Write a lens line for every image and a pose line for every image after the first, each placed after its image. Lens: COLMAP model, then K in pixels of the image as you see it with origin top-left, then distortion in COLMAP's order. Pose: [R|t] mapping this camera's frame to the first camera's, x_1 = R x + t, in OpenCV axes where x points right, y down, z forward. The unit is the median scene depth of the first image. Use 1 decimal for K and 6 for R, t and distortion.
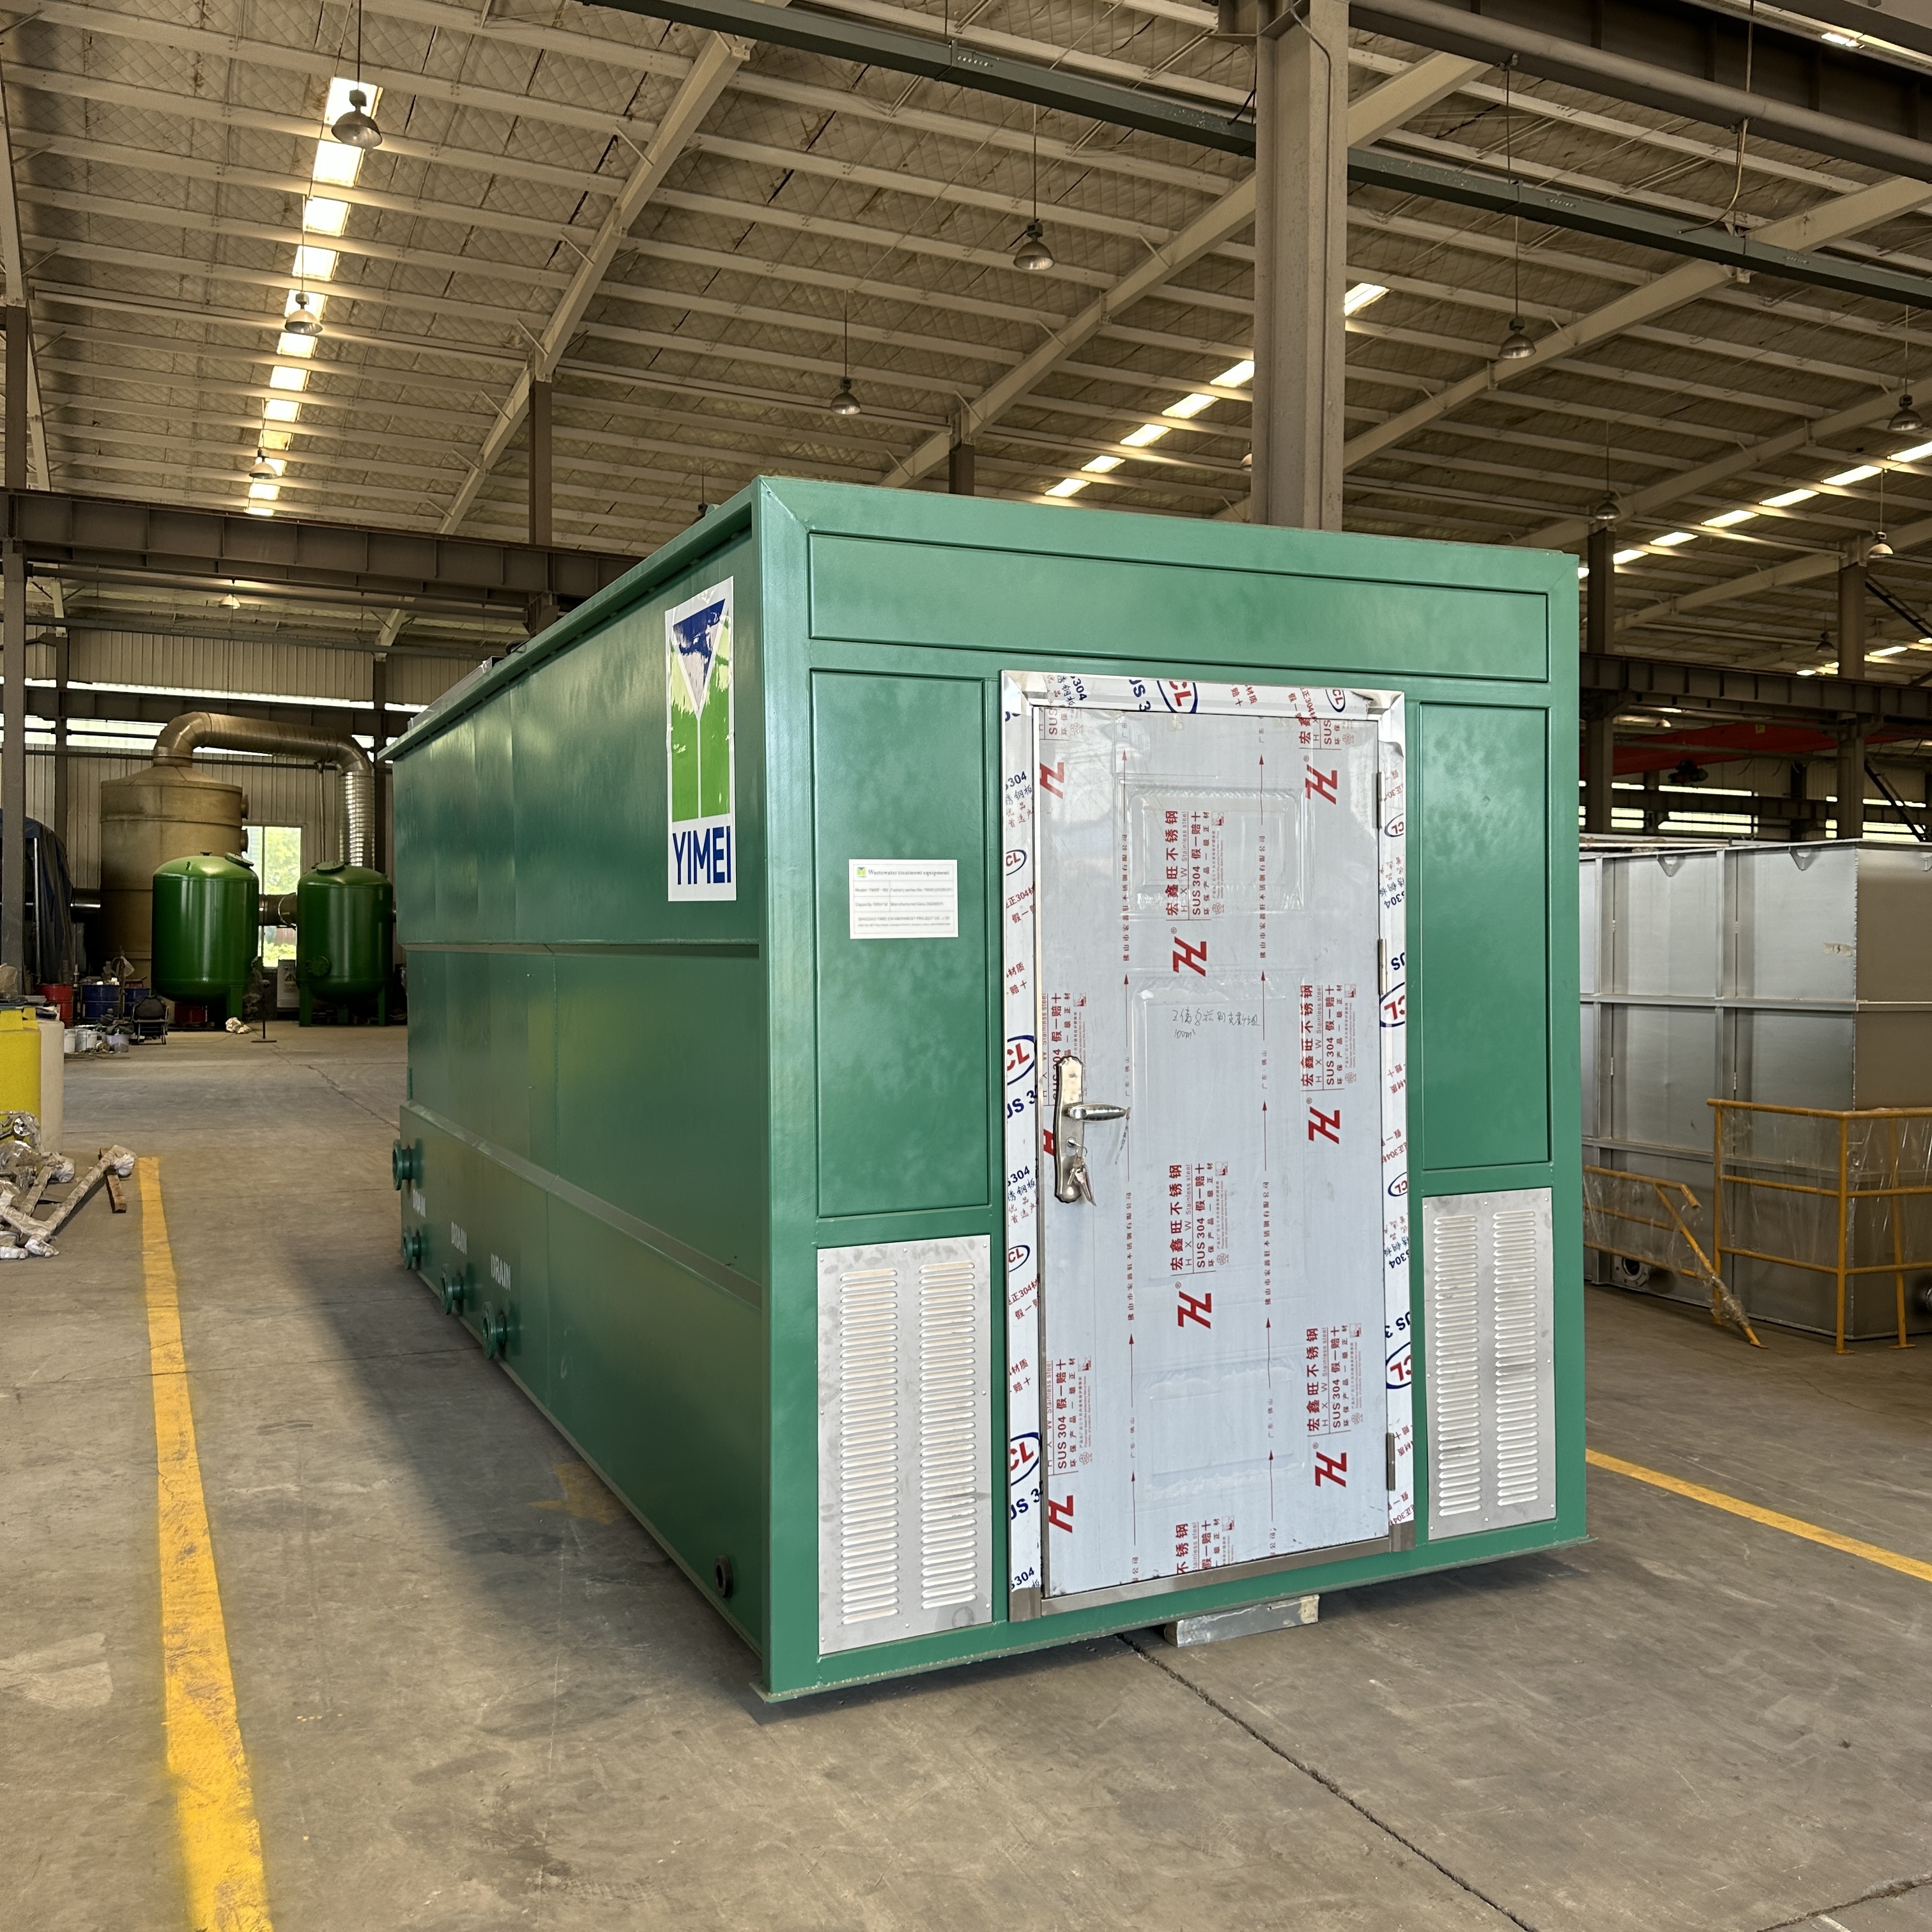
lens RADIAL K [[1774.7, 0, 983.7], [0, 1774.7, 921.4], [0, 0, 1]] dist [0.007413, 0.000000]
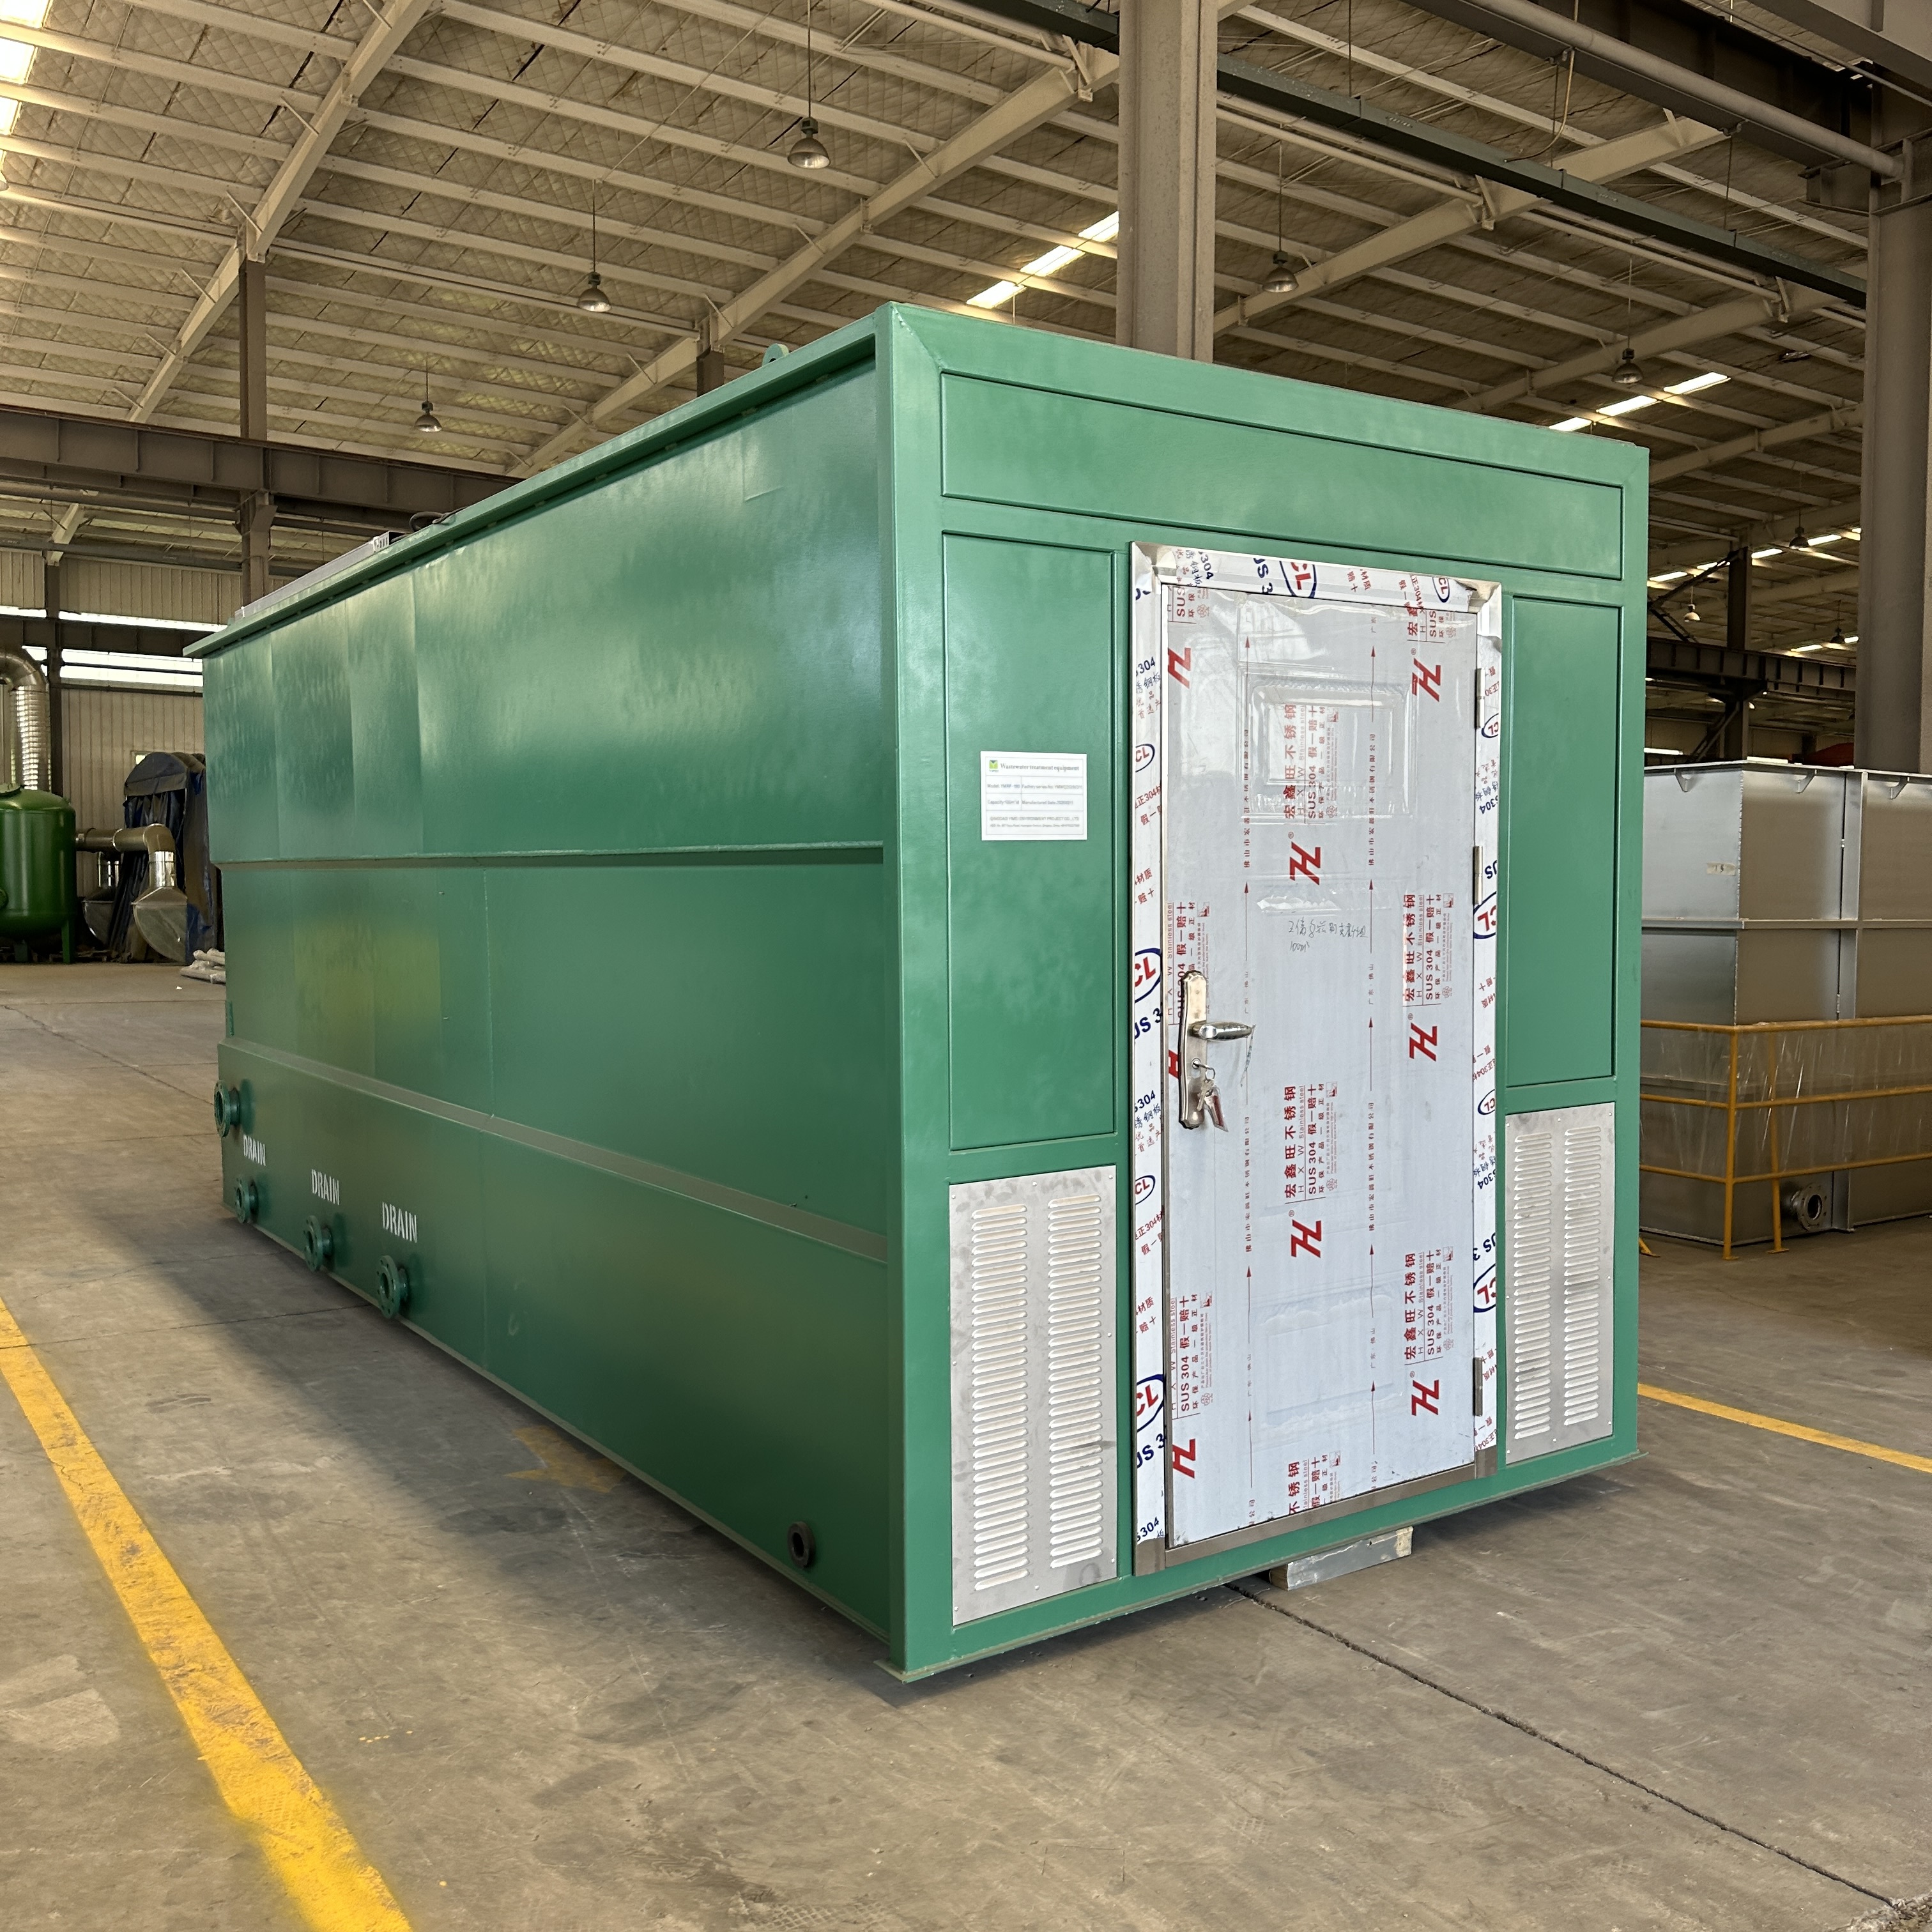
lens RADIAL K [[1774.7, 0, 982.3], [0, 1774.7, 941.7], [0, 0, 1]] dist [0.007413, 0.000000]
pose [[0.987009, -0.005595, 0.160567, -0.190586], [-0.002281, 0.998805, 0.048827, 0.015125], [-0.160648, -0.048558, 0.985817, 0.100754]]
